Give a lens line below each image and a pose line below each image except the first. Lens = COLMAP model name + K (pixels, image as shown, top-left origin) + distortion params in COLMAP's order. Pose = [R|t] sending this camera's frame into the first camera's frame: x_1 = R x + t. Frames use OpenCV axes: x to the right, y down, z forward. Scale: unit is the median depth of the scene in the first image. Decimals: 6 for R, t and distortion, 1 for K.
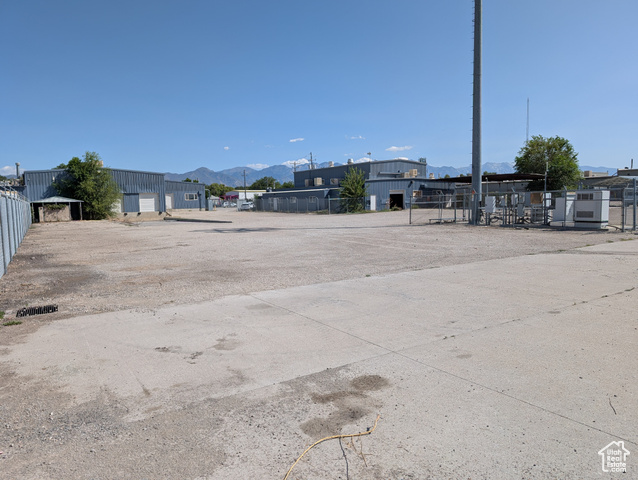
lens RADIAL K [[459.7, 0, 322.0], [0, 459.7, 244.8], [0, 0, 1]] dist [0.039437, -0.042105]
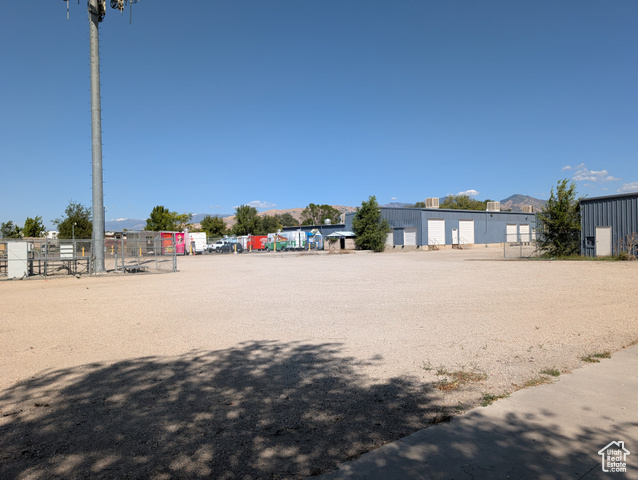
lens RADIAL K [[459.7, 0, 322.0], [0, 459.7, 244.8], [0, 0, 1]] dist [0.039437, -0.042105]
pose [[0.104648, 0.032694, -0.993972, 0.636313], [-0.081275, 0.996397, 0.024217, -0.080802], [0.991183, 0.078251, 0.106928, 0.683275]]
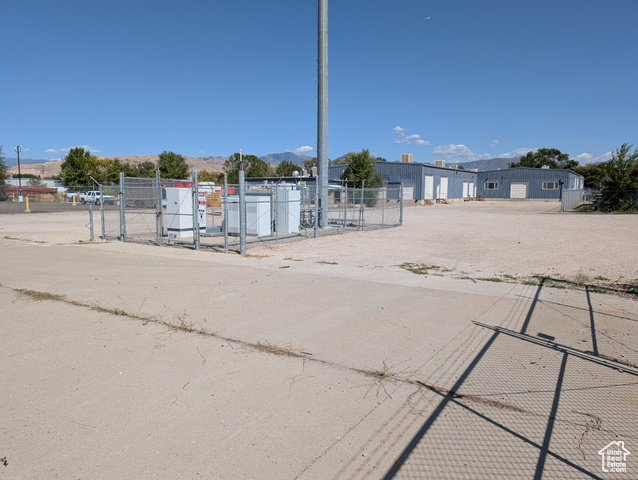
lens RADIAL K [[459.7, 0, 322.0], [0, 459.7, 244.8], [0, 0, 1]] dist [0.039437, -0.042105]
pose [[0.430686, 0.127141, -0.893501, 0.519002], [-0.099369, 0.990688, 0.093073, -0.046244], [0.897015, 0.048701, 0.439310, 0.343966]]
